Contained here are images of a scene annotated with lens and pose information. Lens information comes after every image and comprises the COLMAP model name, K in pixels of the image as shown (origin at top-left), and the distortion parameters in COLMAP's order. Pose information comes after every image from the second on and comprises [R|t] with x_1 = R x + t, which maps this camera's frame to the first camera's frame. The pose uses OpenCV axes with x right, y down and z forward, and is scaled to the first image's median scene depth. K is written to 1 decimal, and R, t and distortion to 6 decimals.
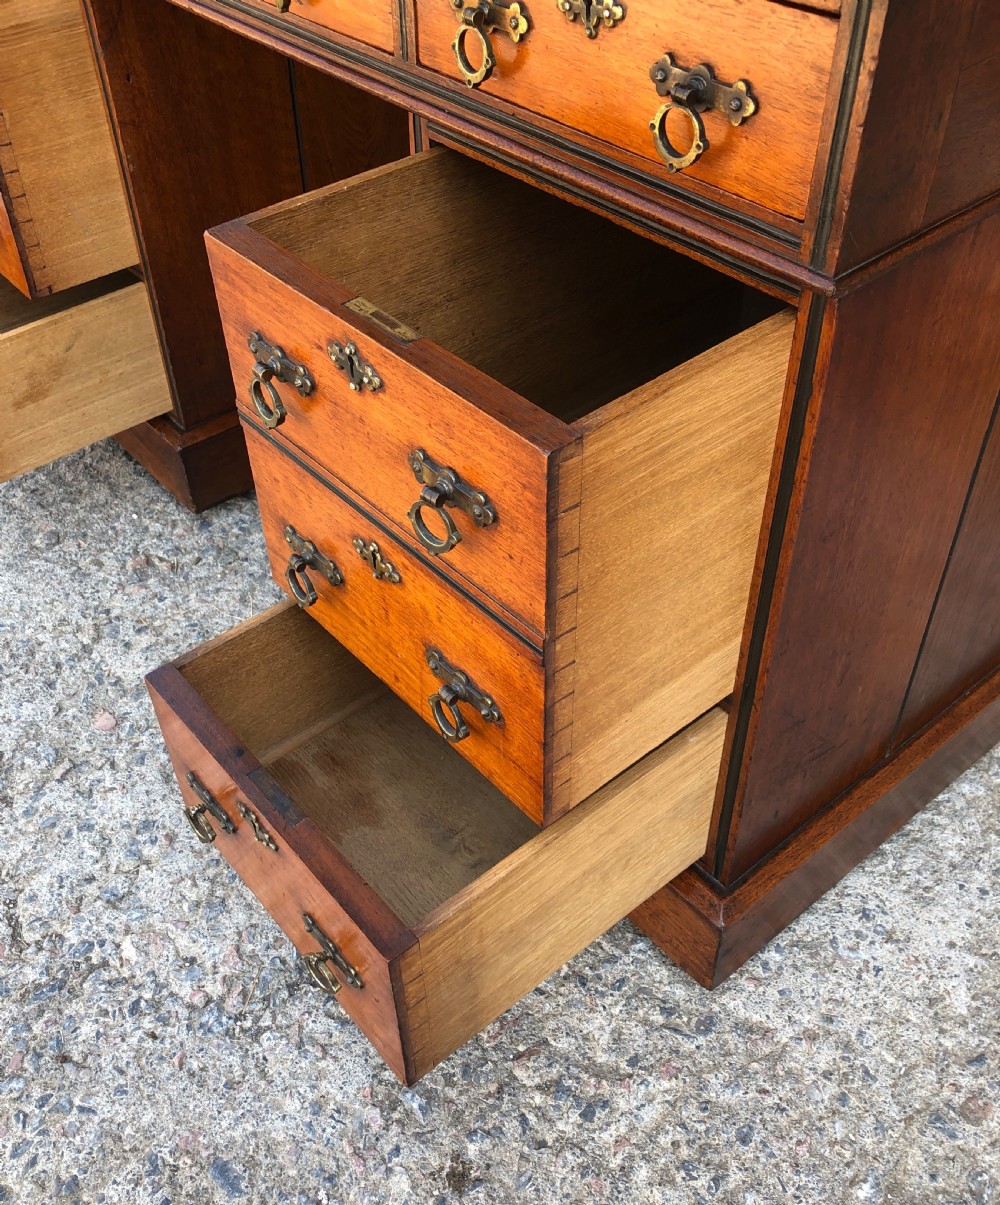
lens RADIAL K [[1203.7, 0, 475.5], [0, 1203.7, 591.3], [0, 0, 1]] dist [0.002000, 0.000000]
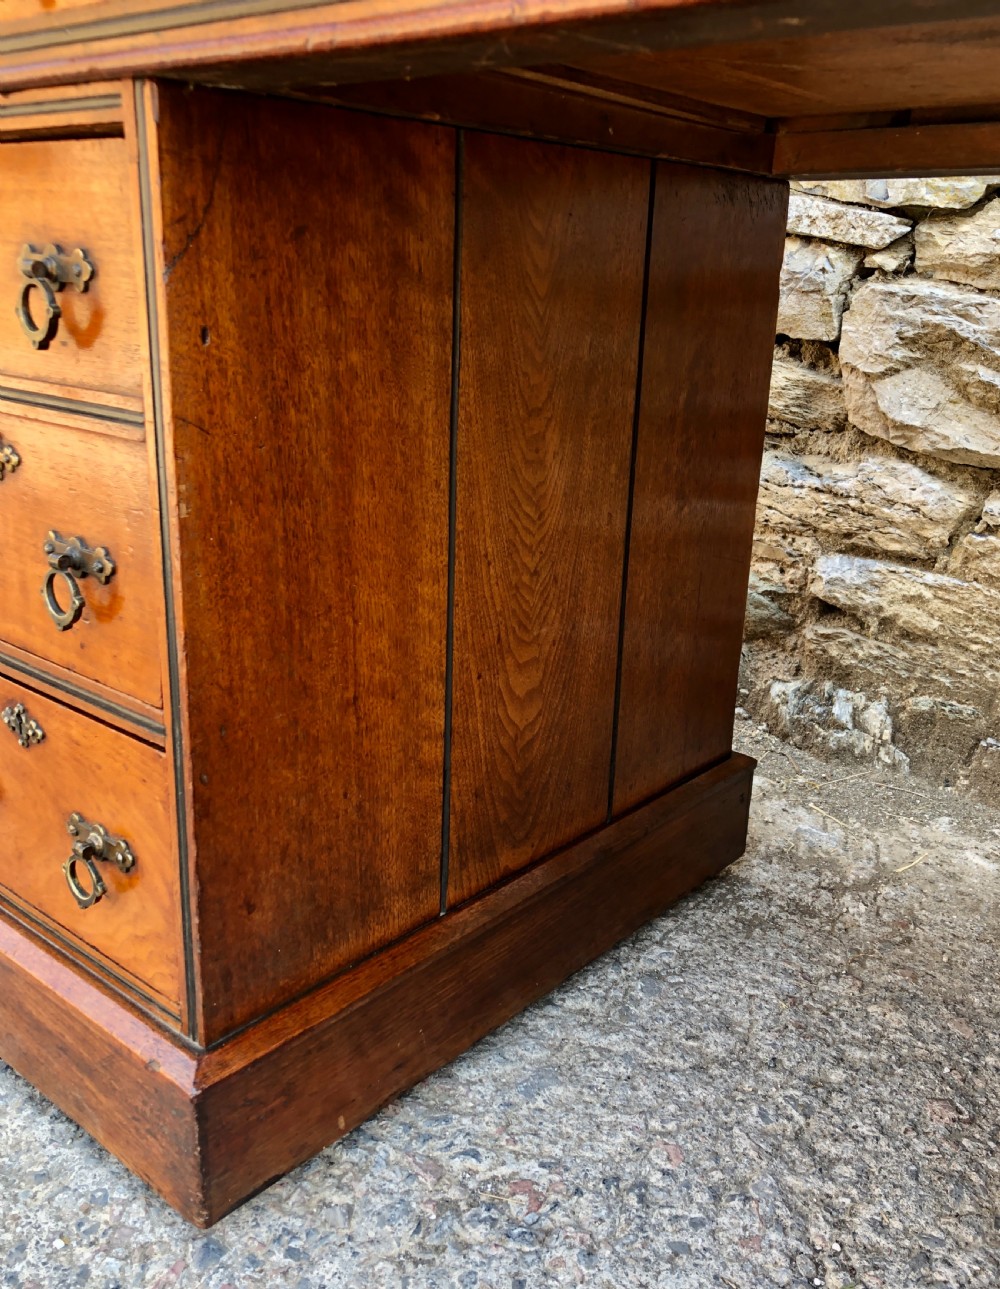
lens RADIAL K [[1193.7, 0, 508.9], [0, 1193.7, 657.5], [0, 0, 1]] dist [0.007884, 0.000000]
pose [[0.980832, -0.002154, 0.194843, -0.284206], [0.080782, 0.914454, -0.396545, -0.103094], [-0.177321, 0.404683, 0.897100, 0.634398]]
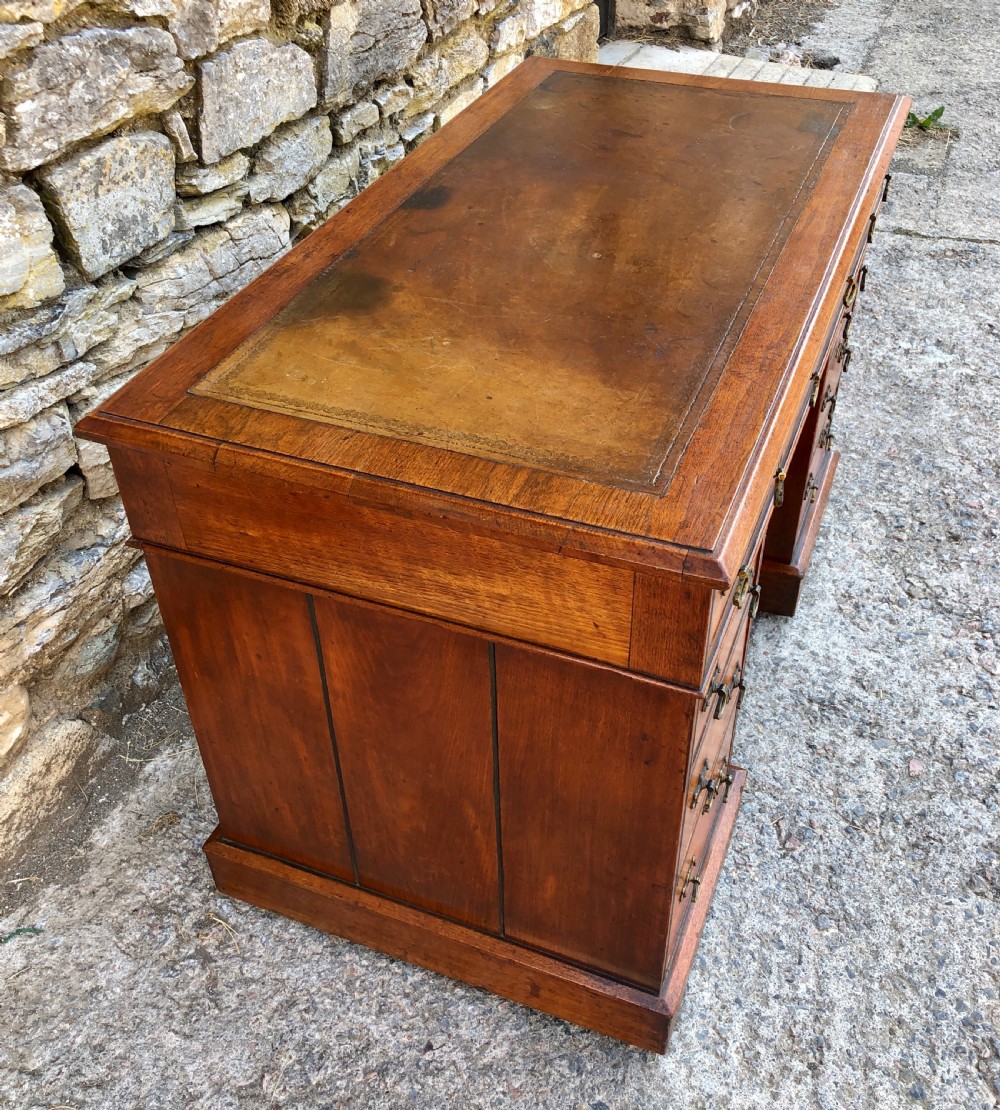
lens RADIAL K [[1125.7, 0, 498.2], [0, 1125.7, 533.3], [0, 0, 1]] dist [0.009587, 0.000000]
pose [[-0.474600, -0.523754, 0.707415, -1.065439], [0.616490, 0.375847, 0.691867, -1.520283], [-0.628248, 0.764474, 0.144513, 1.072193]]
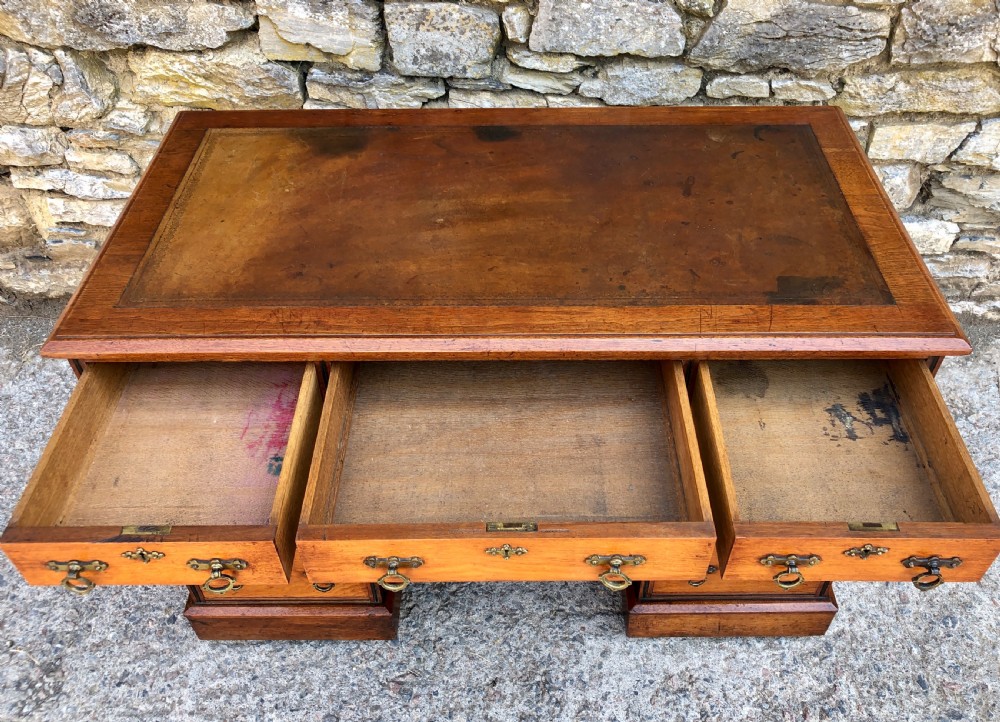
lens RADIAL K [[835.6, 0, 519.8], [0, 835.6, 371.1], [0, 0, 1]] dist [-0.003858, 0.022180]
pose [[0.631203, -0.529813, 0.566464, -0.789798], [0.509377, 0.833925, 0.212377, -0.711969], [-0.584908, 0.154491, 0.796250, -0.047510]]
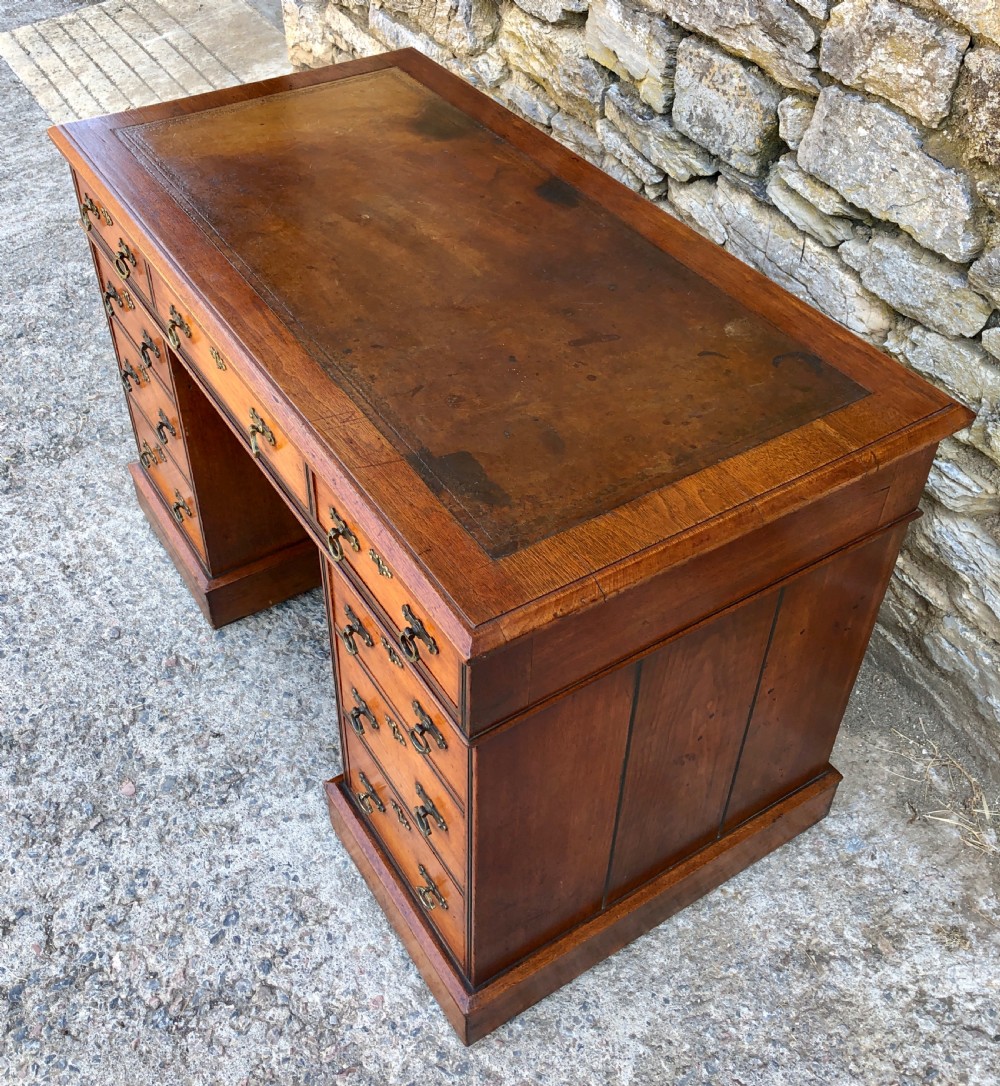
lens RADIAL K [[1152.4, 0, 479.0], [0, 1152.4, 474.3], [0, 0, 1]] dist [0.014672, 0.000000]
pose [[0.991386, 0.111016, -0.069499, 0.216263], [-0.112192, 0.993598, -0.013245, -0.369489], [0.067583, 0.020929, 0.997494, -0.492991]]
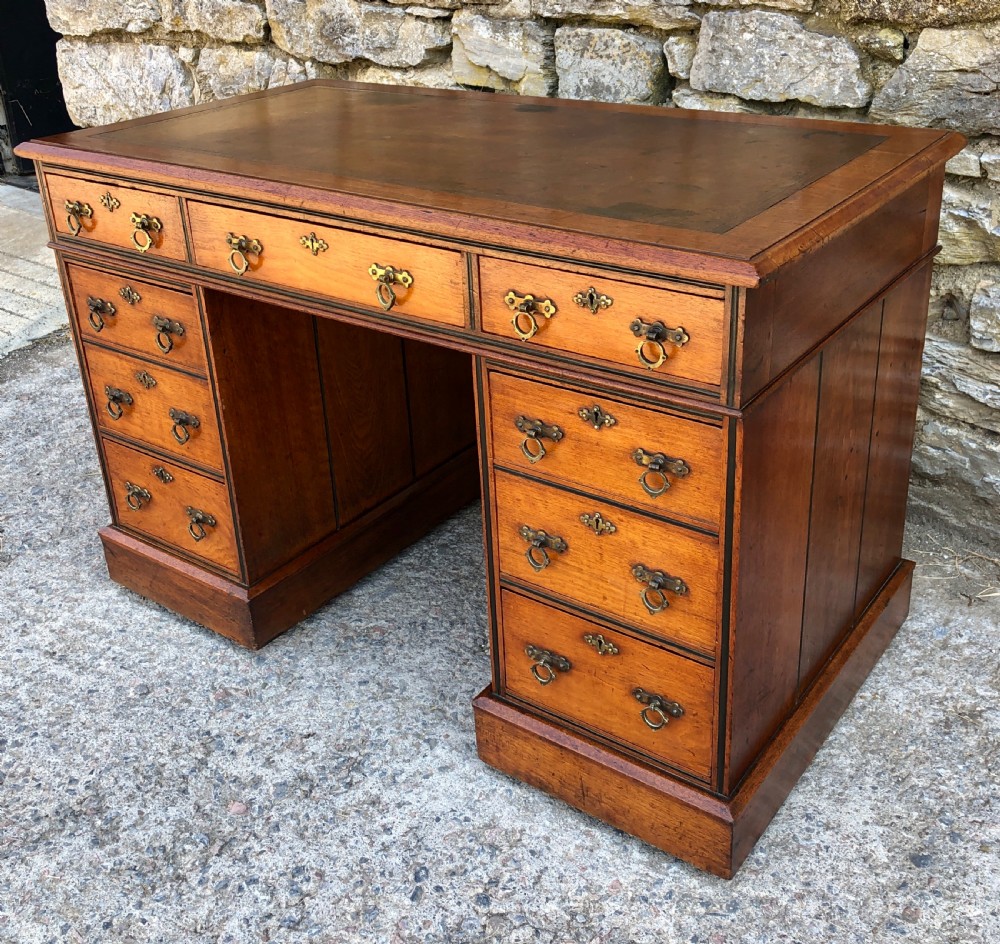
lens RADIAL K [[1135.7, 0, 516.8], [0, 1135.7, 402.7], [0, 0, 1]] dist [0.007146, 0.000000]
pose [[0.966801, -0.118588, 0.226345, -0.286651], [0.181531, 0.942154, -0.281767, 0.114525], [-0.179838, 0.313502, 0.932403, -0.418276]]
